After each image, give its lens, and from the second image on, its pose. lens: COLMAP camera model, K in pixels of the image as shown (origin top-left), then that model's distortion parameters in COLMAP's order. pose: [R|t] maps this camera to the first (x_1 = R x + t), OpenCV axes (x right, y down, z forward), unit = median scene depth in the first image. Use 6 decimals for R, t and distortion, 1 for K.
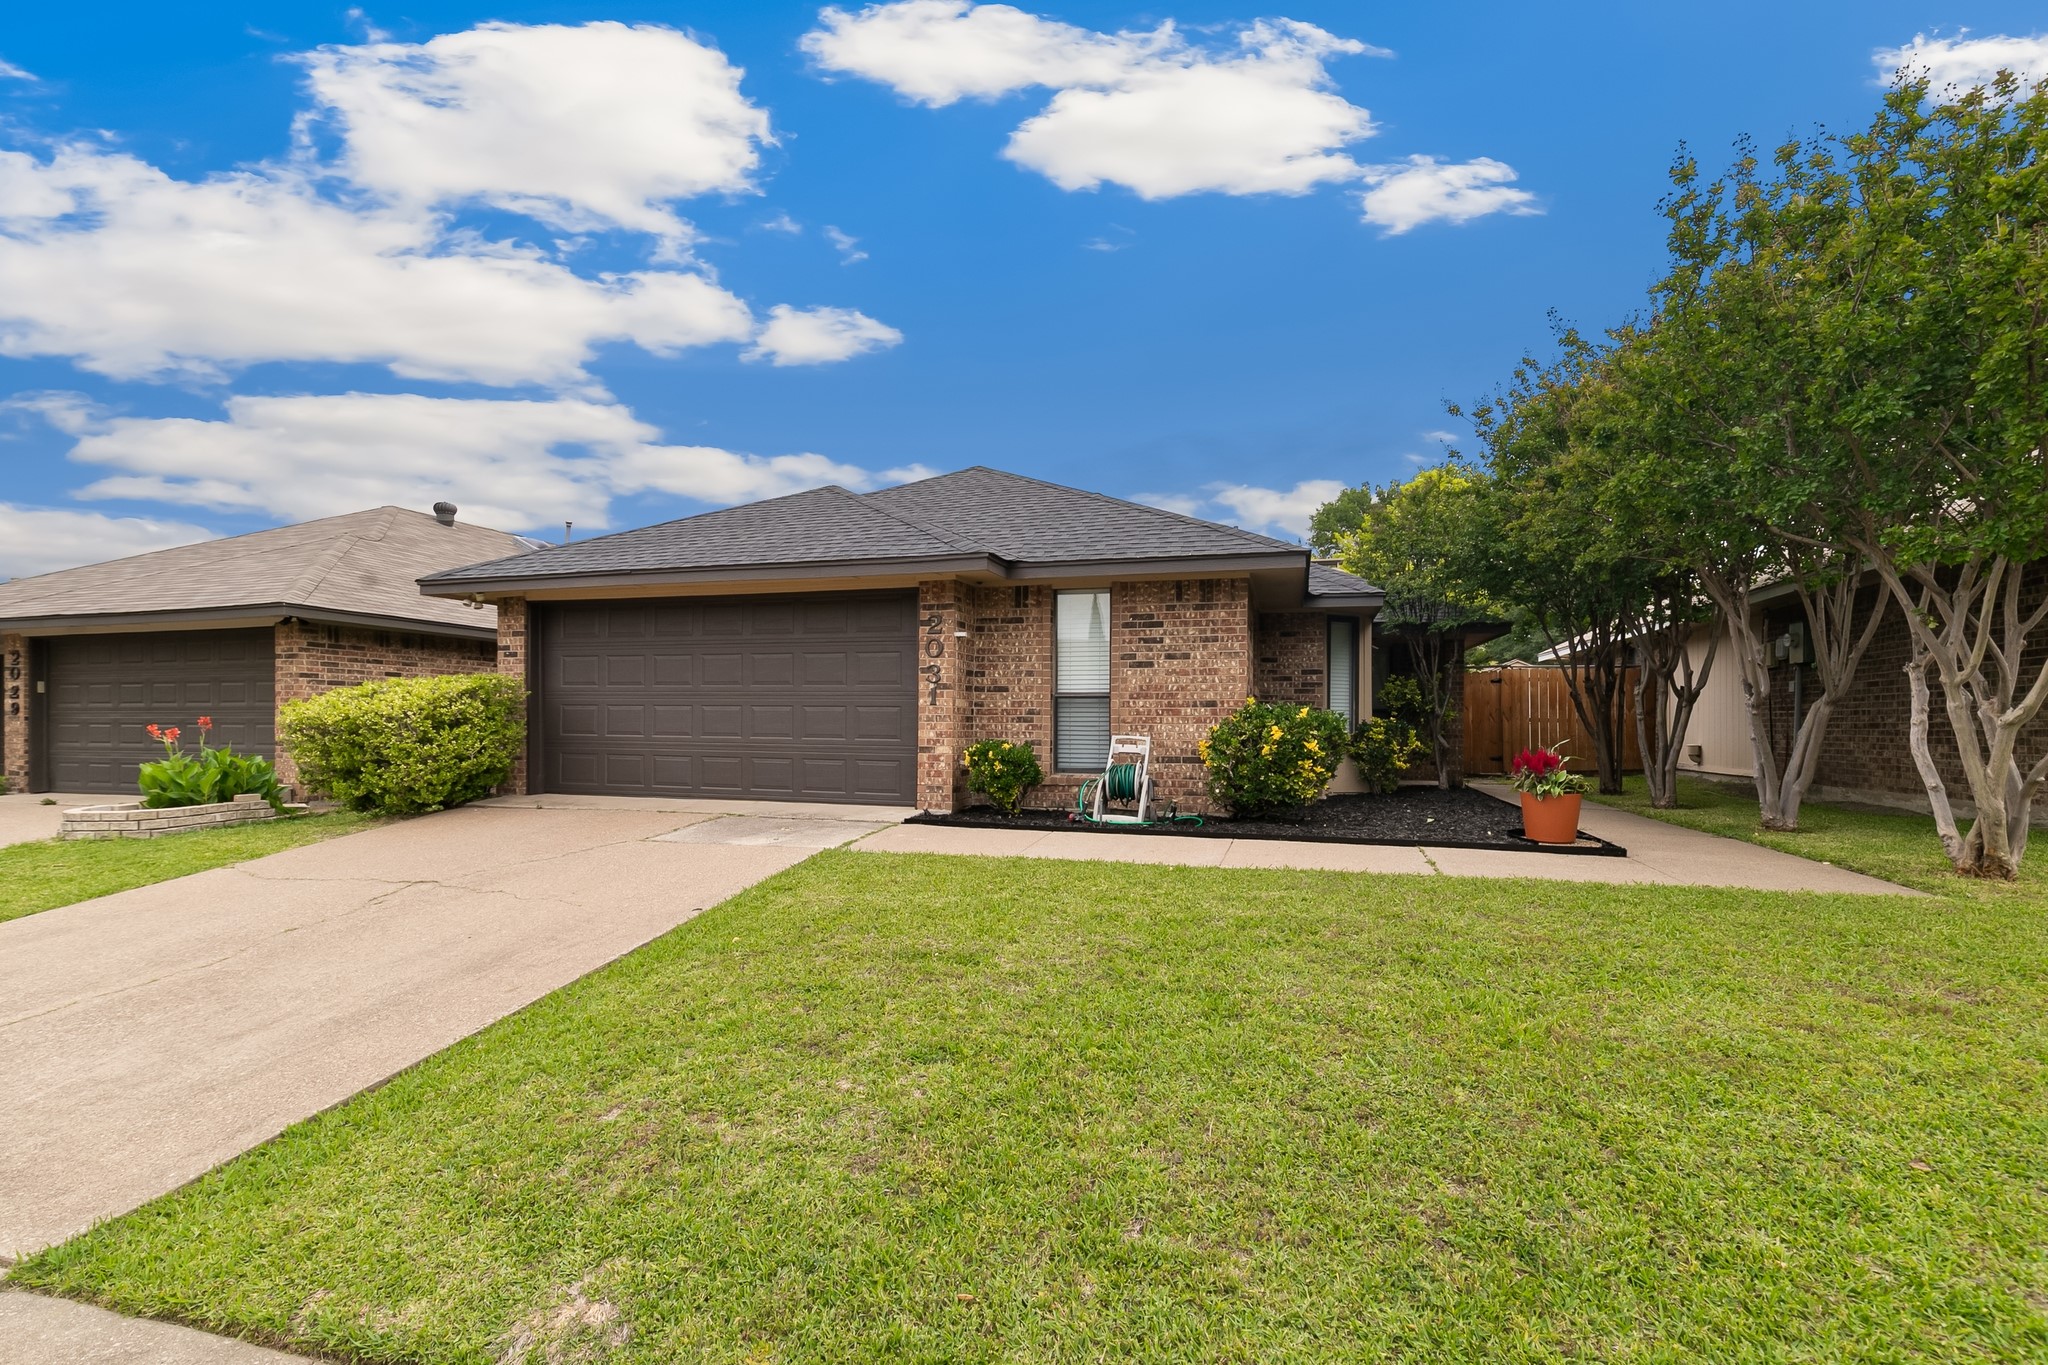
lens RADIAL K [[920.9, 0, 1023.4], [0, 920.9, 690.6], [0, 0, 1]] dist [0.005822, -0.000065]
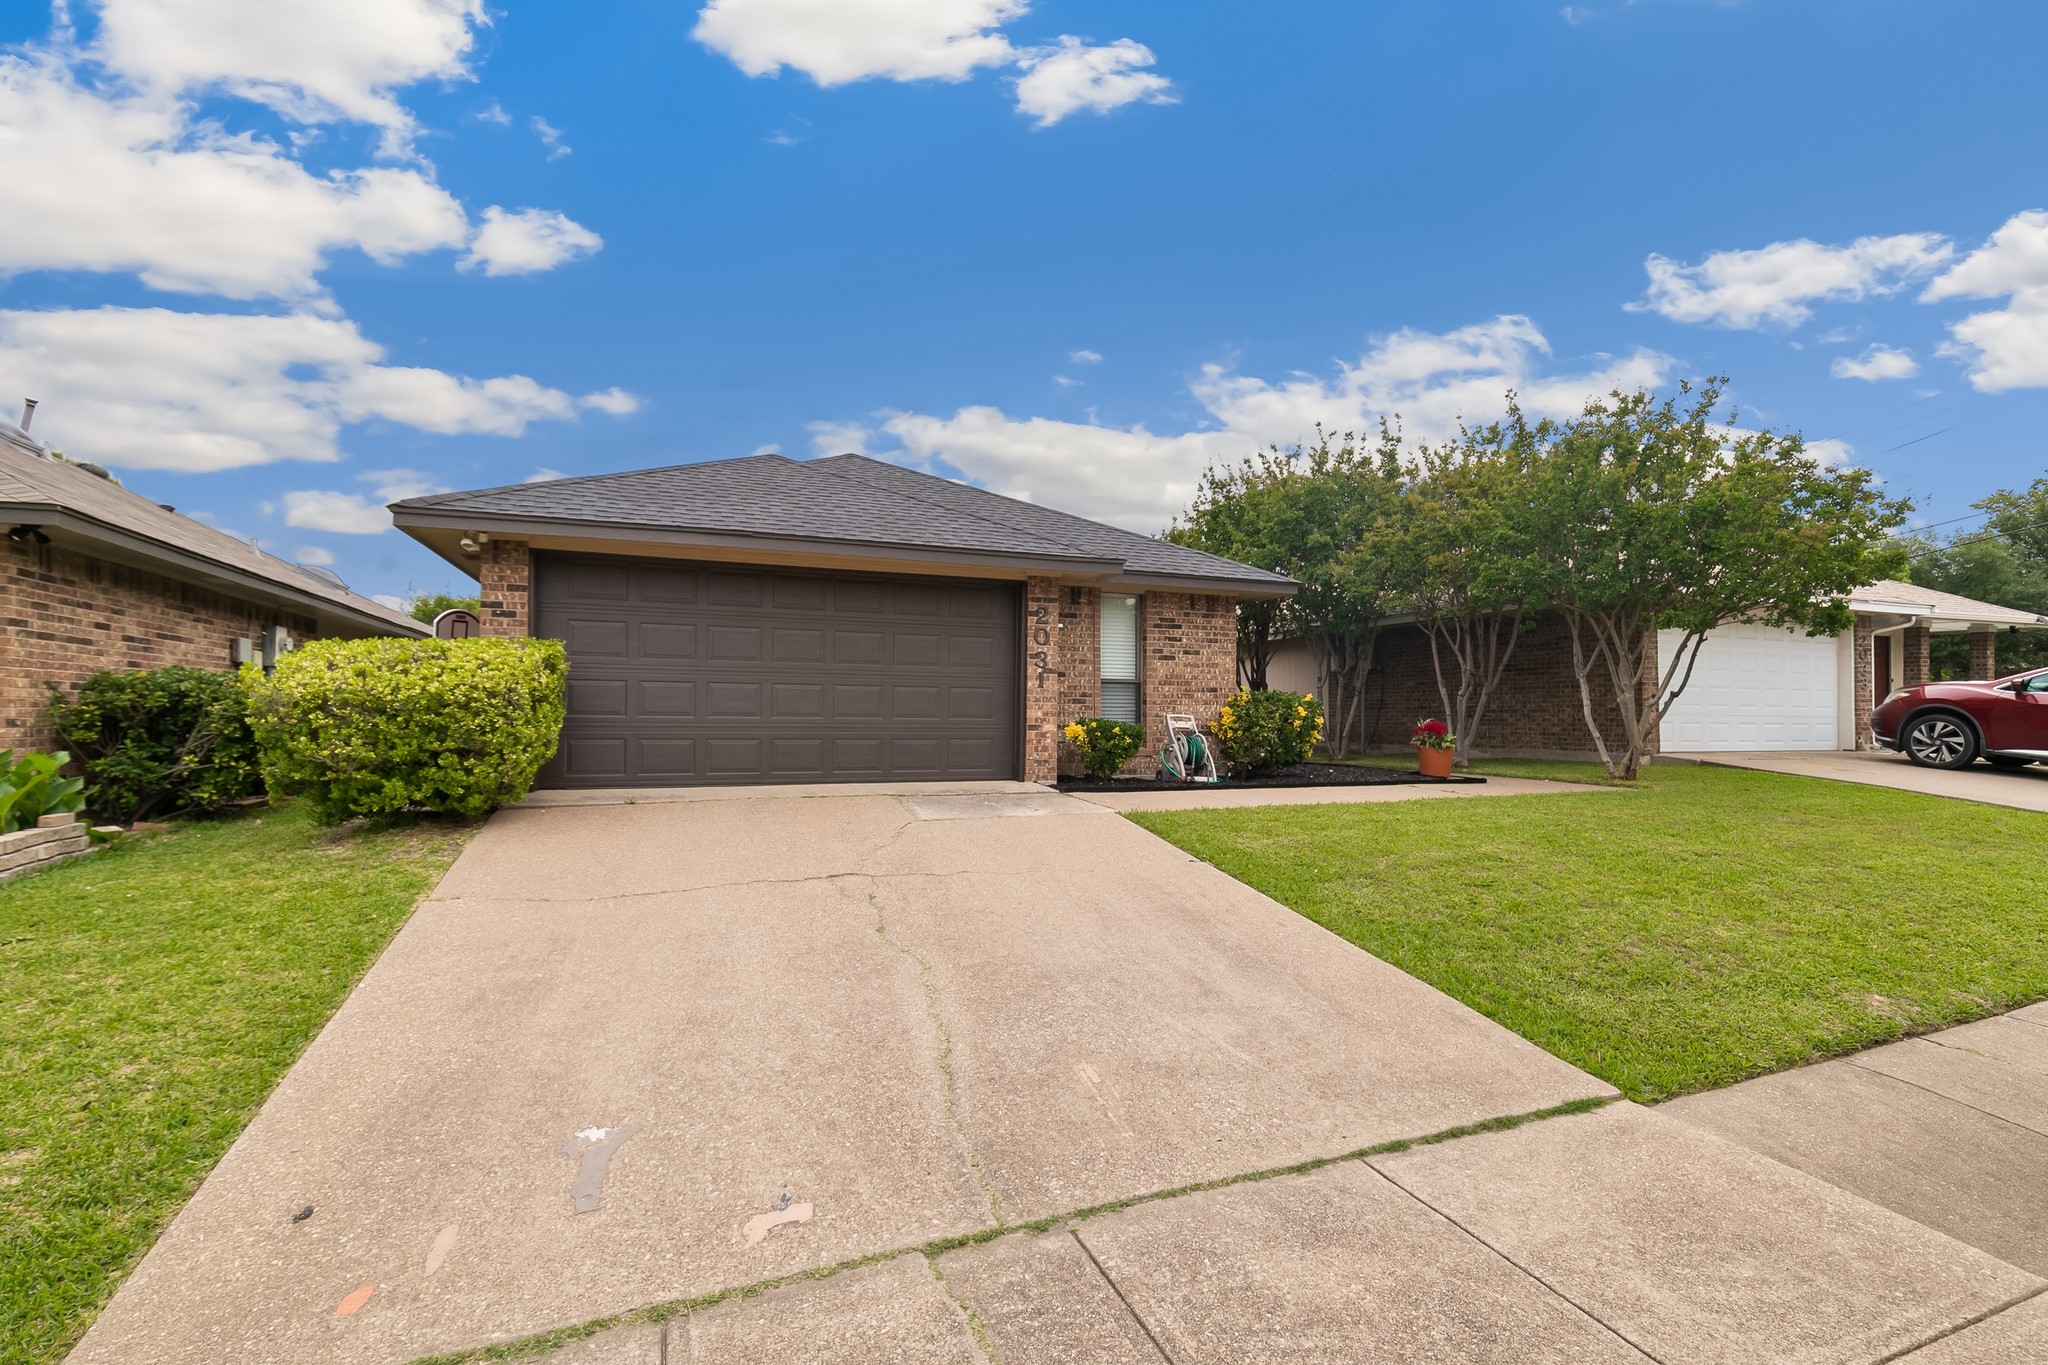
lens RADIAL K [[901.3, 0, 1015.3], [0, 901.3, 654.2], [0, 0, 1]] dist [0.003985, 0.000492]
pose [[0.795249, 0.038596, 0.605053, -0.786150], [-0.022394, 0.999161, -0.034303, 0.013739], [-0.605869, 0.013729, 0.795446, 0.146739]]
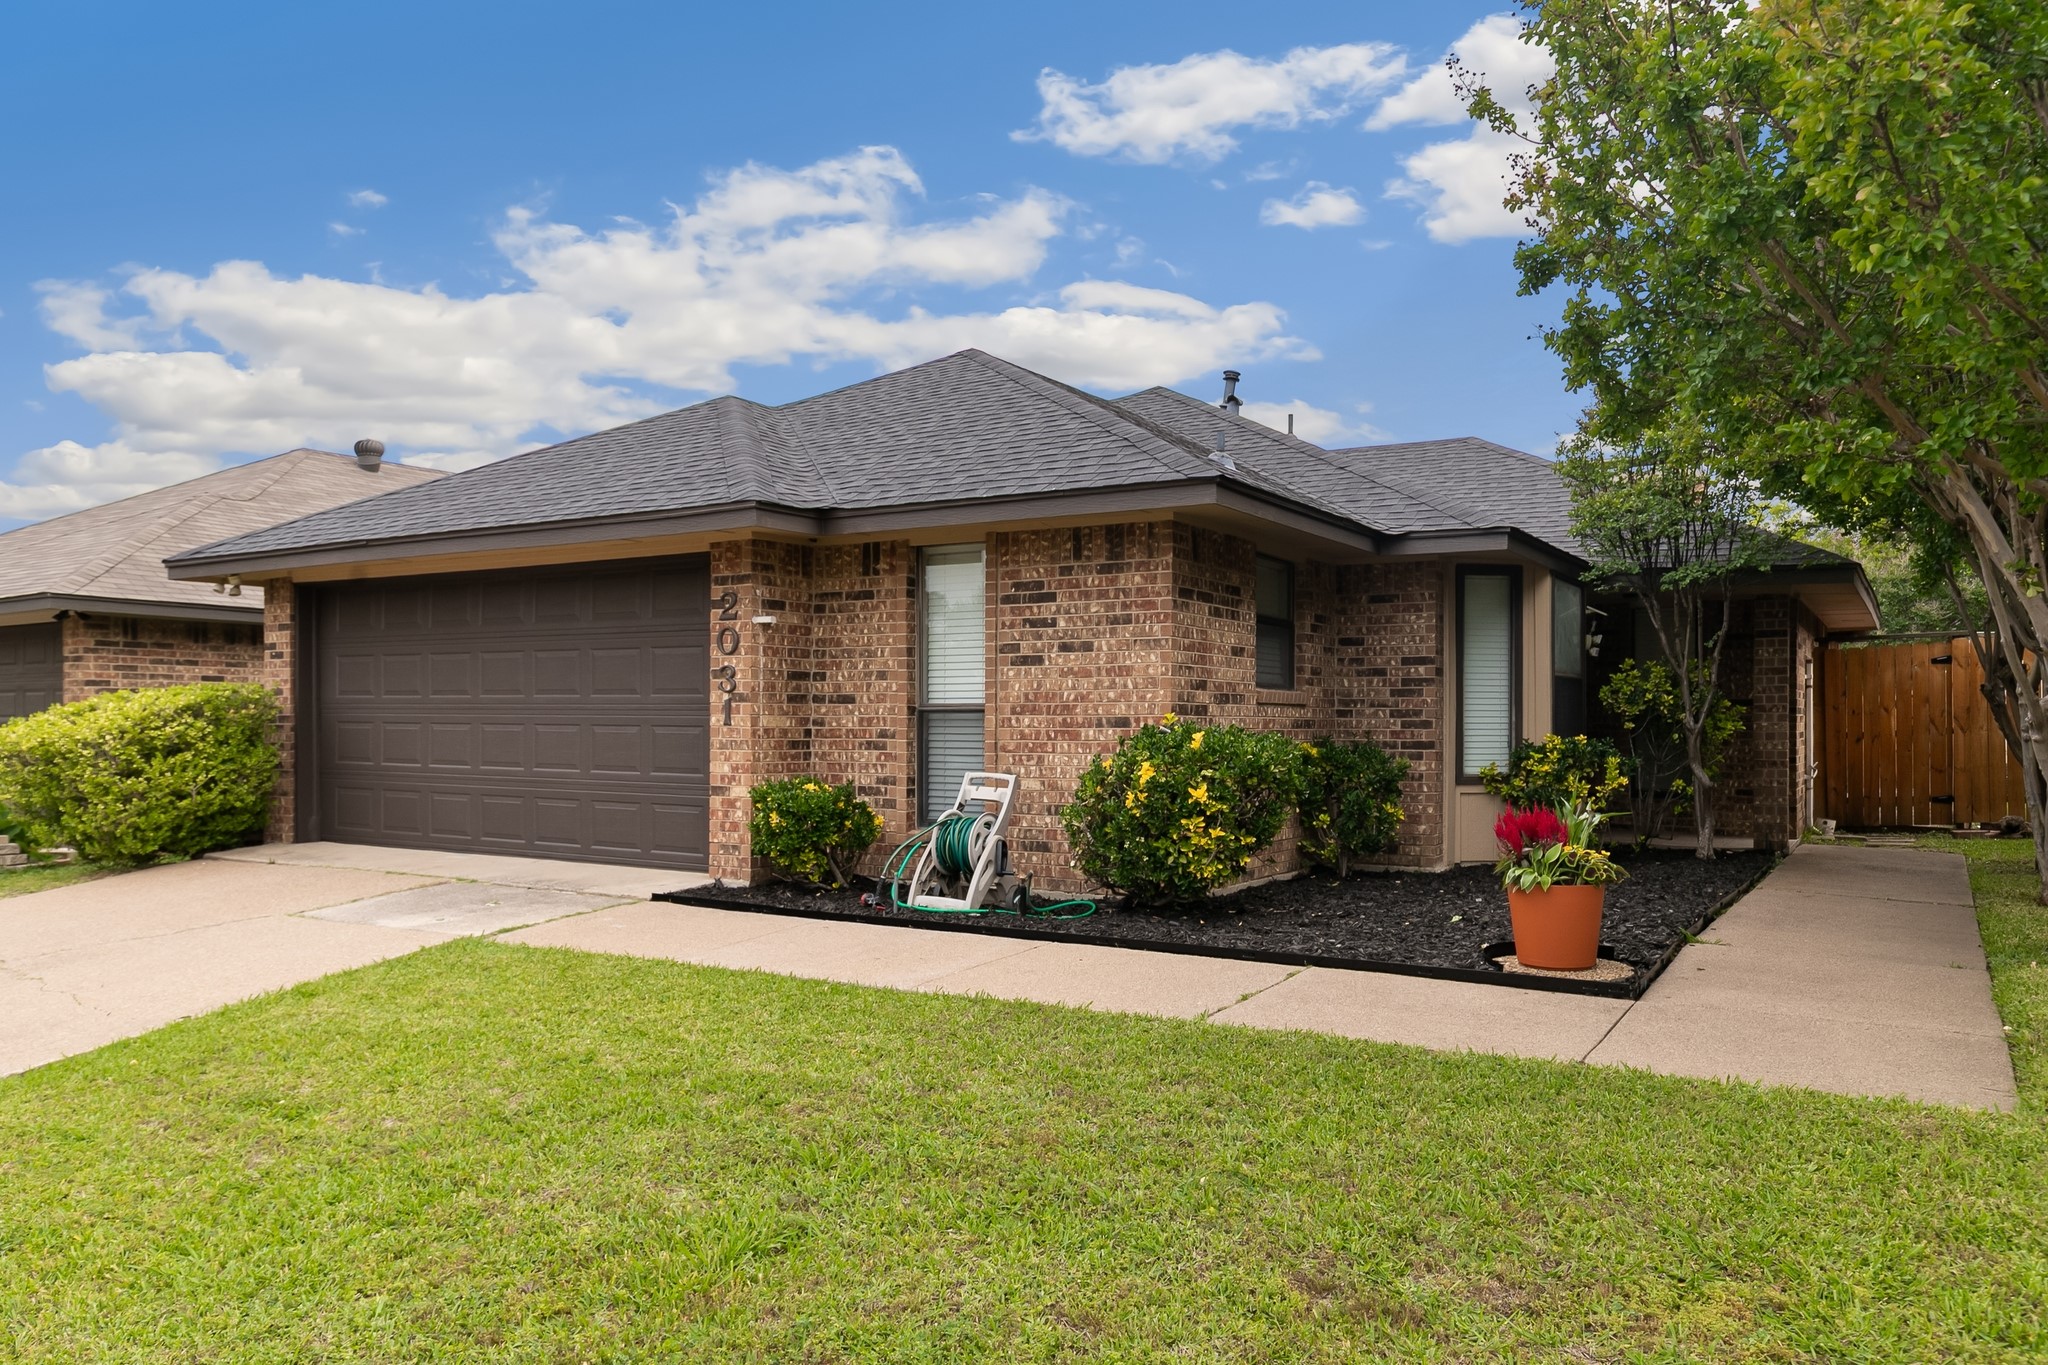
lens RADIAL K [[1429.7, 0, 1024.0], [0, 1429.7, 682.5], [0, 0, 1]] dist [0.001281, 0.001115]
pose [[0.966380, -0.010536, -0.256902, 0.383686], [0.012999, 0.999884, 0.007891, -0.021045], [0.256789, -0.010965, 0.966405, 0.038694]]
